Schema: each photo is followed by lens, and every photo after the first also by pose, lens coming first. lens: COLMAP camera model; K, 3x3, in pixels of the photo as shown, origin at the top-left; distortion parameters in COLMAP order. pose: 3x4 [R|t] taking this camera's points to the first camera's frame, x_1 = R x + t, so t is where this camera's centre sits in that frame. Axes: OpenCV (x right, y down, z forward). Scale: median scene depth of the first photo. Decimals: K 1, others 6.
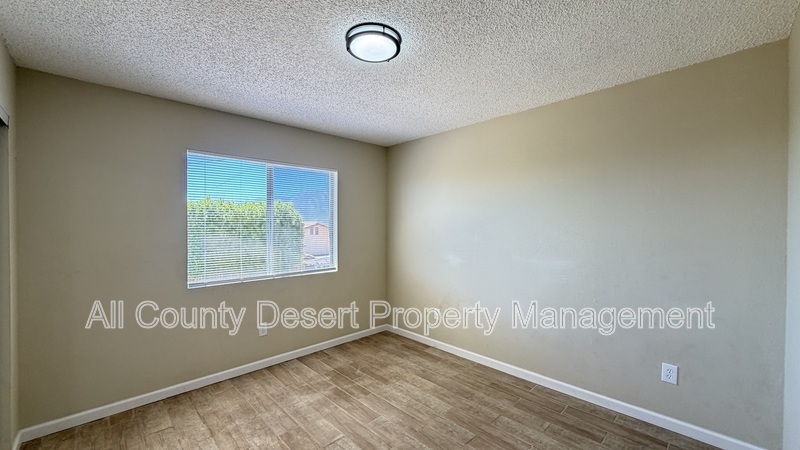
lens RADIAL K [[318.3, 0, 397.7], [0, 318.3, 225.2], [0, 0, 1]] dist [-0.000504, 0.000175]
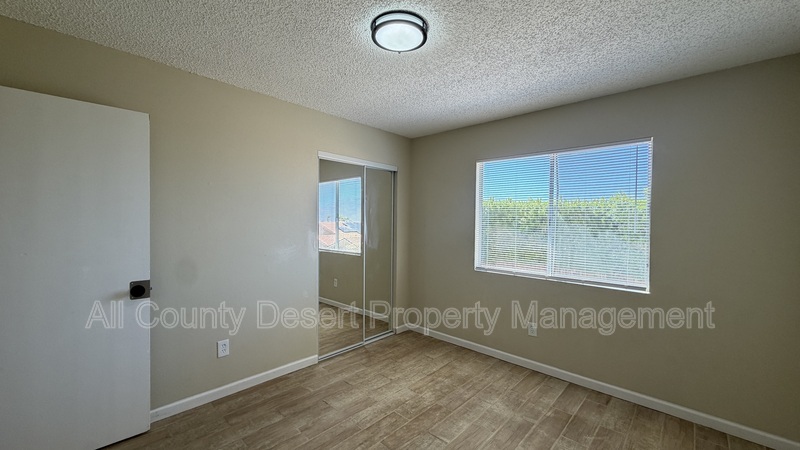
lens RADIAL K [[323.0, 0, 397.3], [0, 323.0, 223.3], [0, 0, 1]] dist [0.009607, -0.000088]
pose [[0.056678, 0.021987, -0.998150, 0.593856], [-0.013872, 0.999678, 0.021233, -0.009573], [0.998296, 0.012643, 0.056964, 0.601124]]
